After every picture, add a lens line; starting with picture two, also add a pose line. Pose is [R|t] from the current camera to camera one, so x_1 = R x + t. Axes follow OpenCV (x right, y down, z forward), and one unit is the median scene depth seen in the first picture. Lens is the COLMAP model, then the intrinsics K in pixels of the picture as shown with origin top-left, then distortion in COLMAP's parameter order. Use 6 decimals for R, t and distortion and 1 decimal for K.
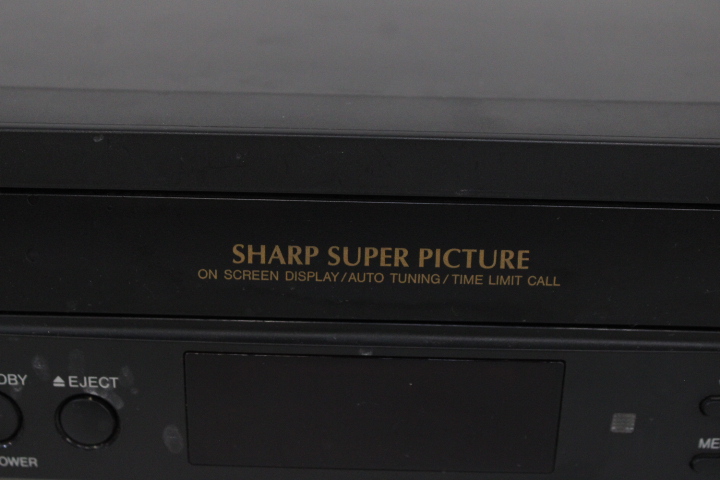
lens RADIAL K [[1075.5, 0, 356.4], [0, 1075.5, 243.5], [0, 0, 1]] dist [-0.027922, 0.000000]
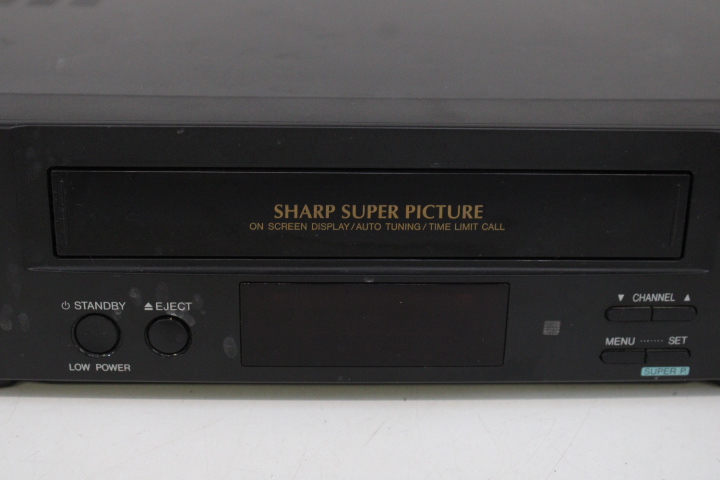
lens RADIAL K [[1075.5, 0, 357.0], [0, 1075.5, 235.0], [0, 0, 1]] dist [-0.027922, 0.000000]
pose [[0.999068, -0.019015, 0.038742, -0.060563], [0.019063, 0.999818, -0.000881, 0.043098], [-0.038719, 0.001619, 0.999249, -0.410510]]
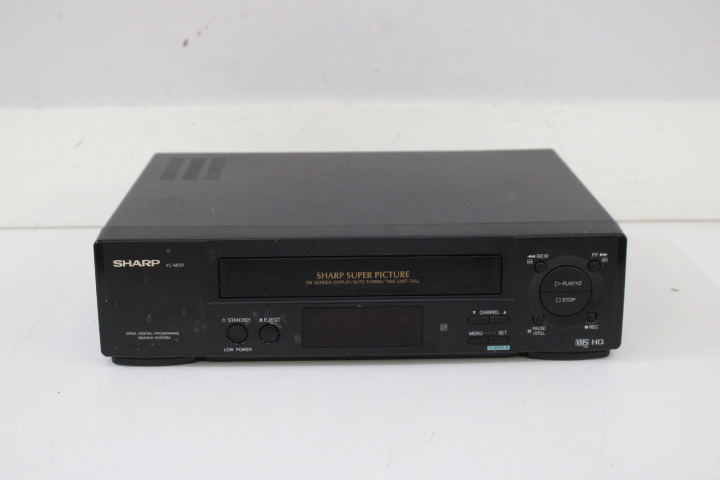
lens RADIAL K [[1075.5, 0, 357.4], [0, 1075.5, 240.9], [0, 0, 1]] dist [-0.027922, 0.000000]
pose [[0.999143, -0.035062, 0.022003, -0.060167], [0.037223, 0.993561, -0.107007, 0.248836], [-0.018110, 0.107734, 0.994015, -2.157493]]
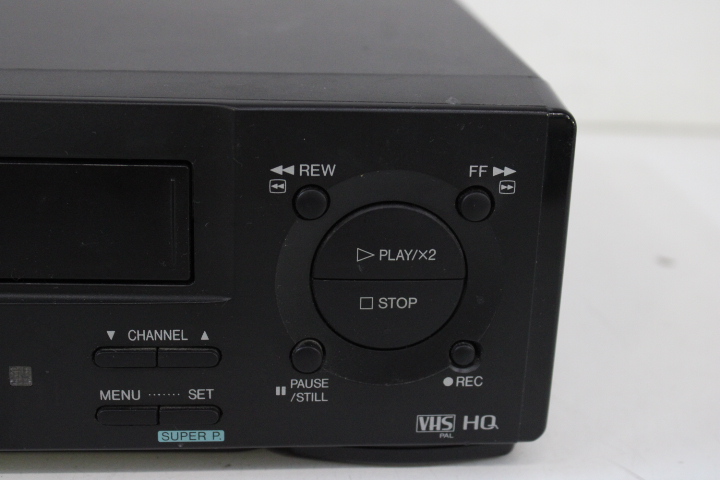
lens RADIAL K [[1075.5, 0, 358.9], [0, 1075.5, 238.7], [0, 0, 1]] dist [-0.027922, 0.000000]
pose [[0.996614, -0.010289, 0.081580, 0.503103], [0.013825, 0.998984, -0.042904, 0.086579], [-0.081056, 0.043887, 0.995743, -0.057953]]
